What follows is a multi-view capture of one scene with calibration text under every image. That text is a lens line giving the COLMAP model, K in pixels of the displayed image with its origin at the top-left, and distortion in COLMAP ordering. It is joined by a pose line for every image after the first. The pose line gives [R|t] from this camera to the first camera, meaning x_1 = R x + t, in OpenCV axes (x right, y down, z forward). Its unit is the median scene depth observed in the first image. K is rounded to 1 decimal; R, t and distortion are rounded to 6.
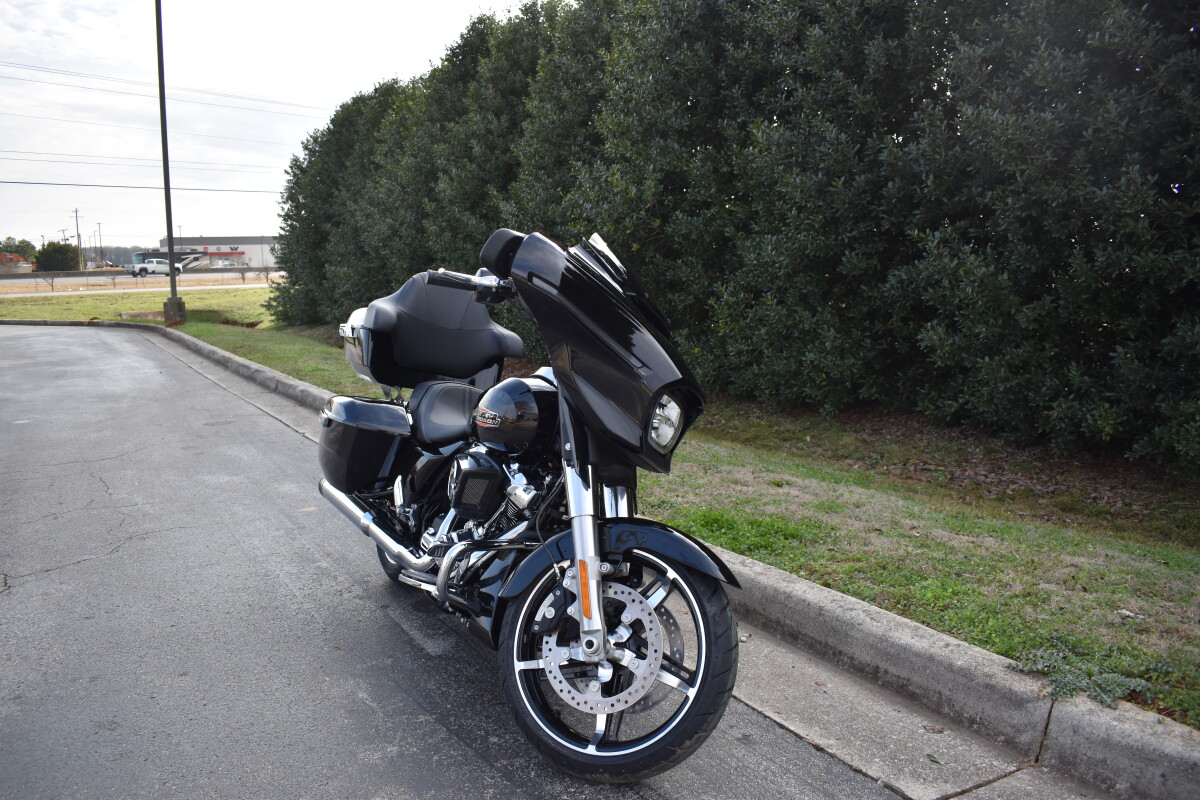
lens RADIAL K [[942.4, 0, 600.1], [0, 942.4, 398.7], [0, 0, 1]] dist [-0.092619, 0.014990]
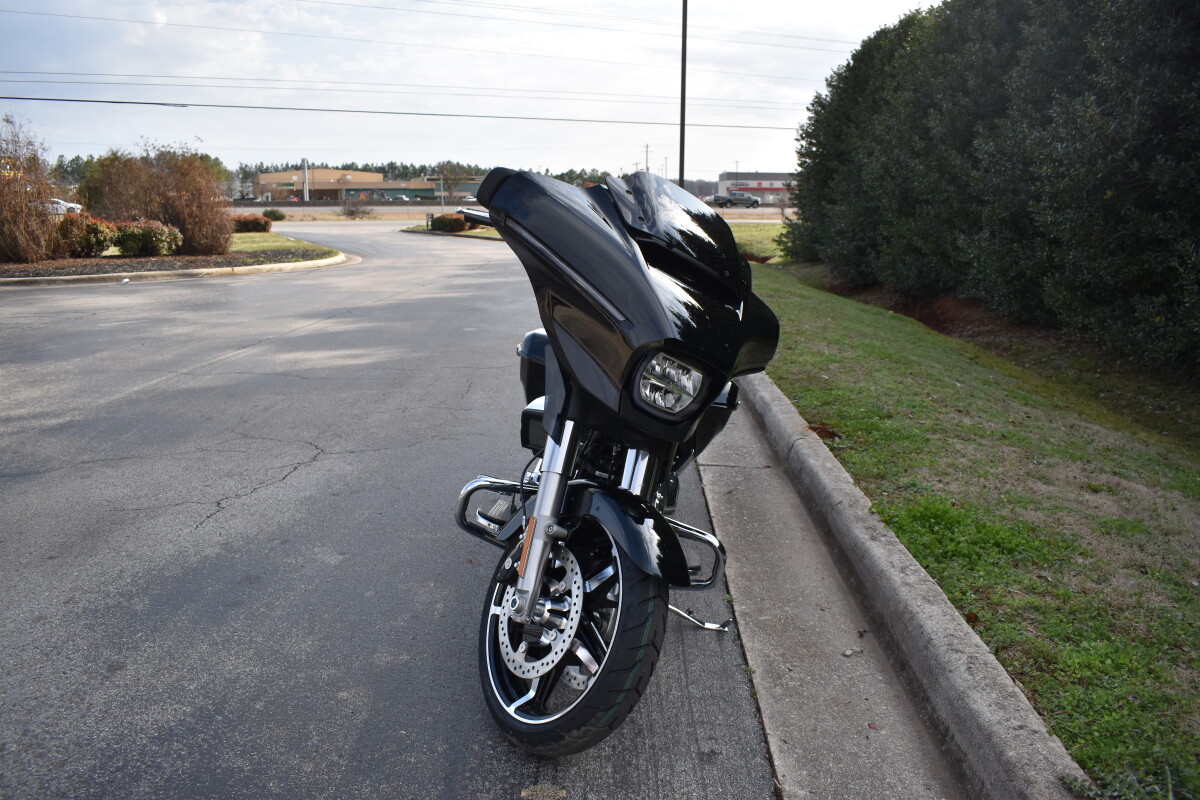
lens RADIAL K [[942.4, 0, 600.8], [0, 942.4, 397.0], [0, 0, 1]] dist [-0.092619, 0.014990]
pose [[0.841593, 0.127536, -0.524839, 0.055500], [-0.094616, 0.991508, 0.089217, -0.004311], [0.531761, -0.025427, 0.846513, 0.024197]]
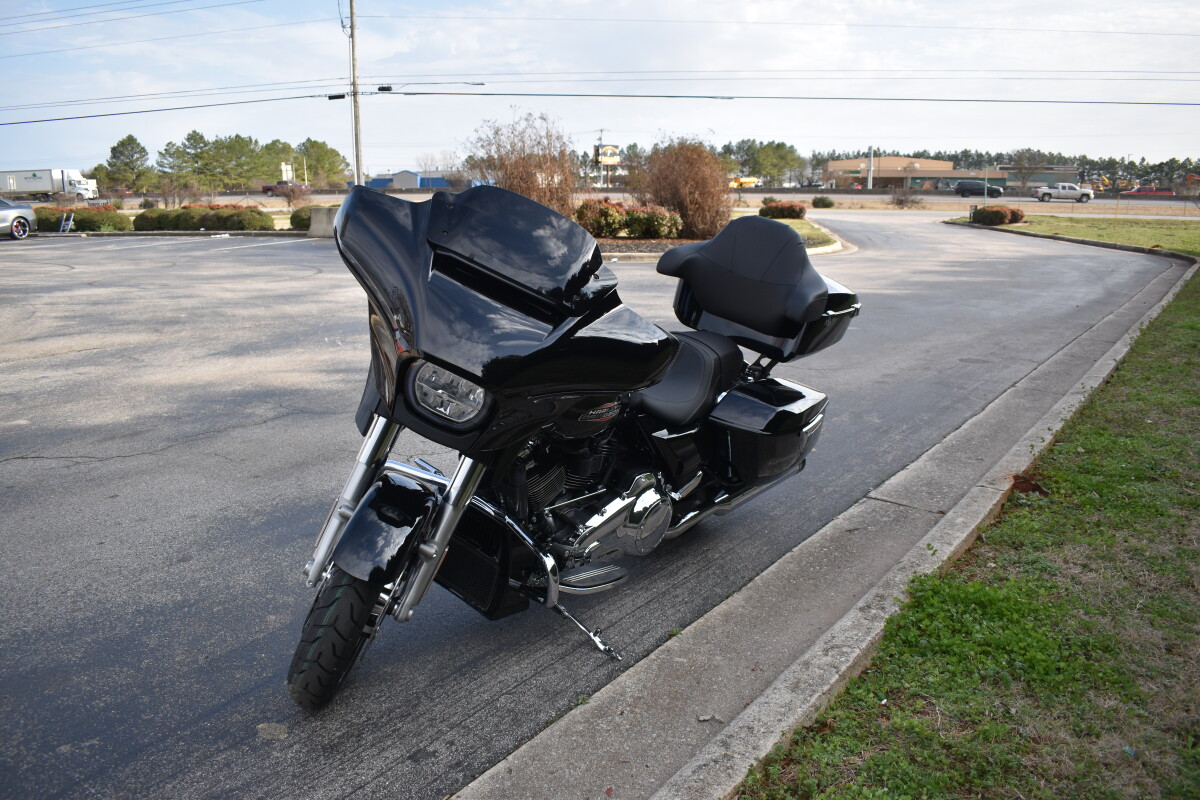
lens RADIAL K [[942.4, 0, 603.9], [0, 942.4, 398.5], [0, 0, 1]] dist [-0.092619, 0.014990]
pose [[0.399724, 0.214862, -0.891098, 0.108358], [-0.138734, 0.975122, 0.172890, -0.017345], [0.906076, 0.054518, 0.419588, 0.085495]]
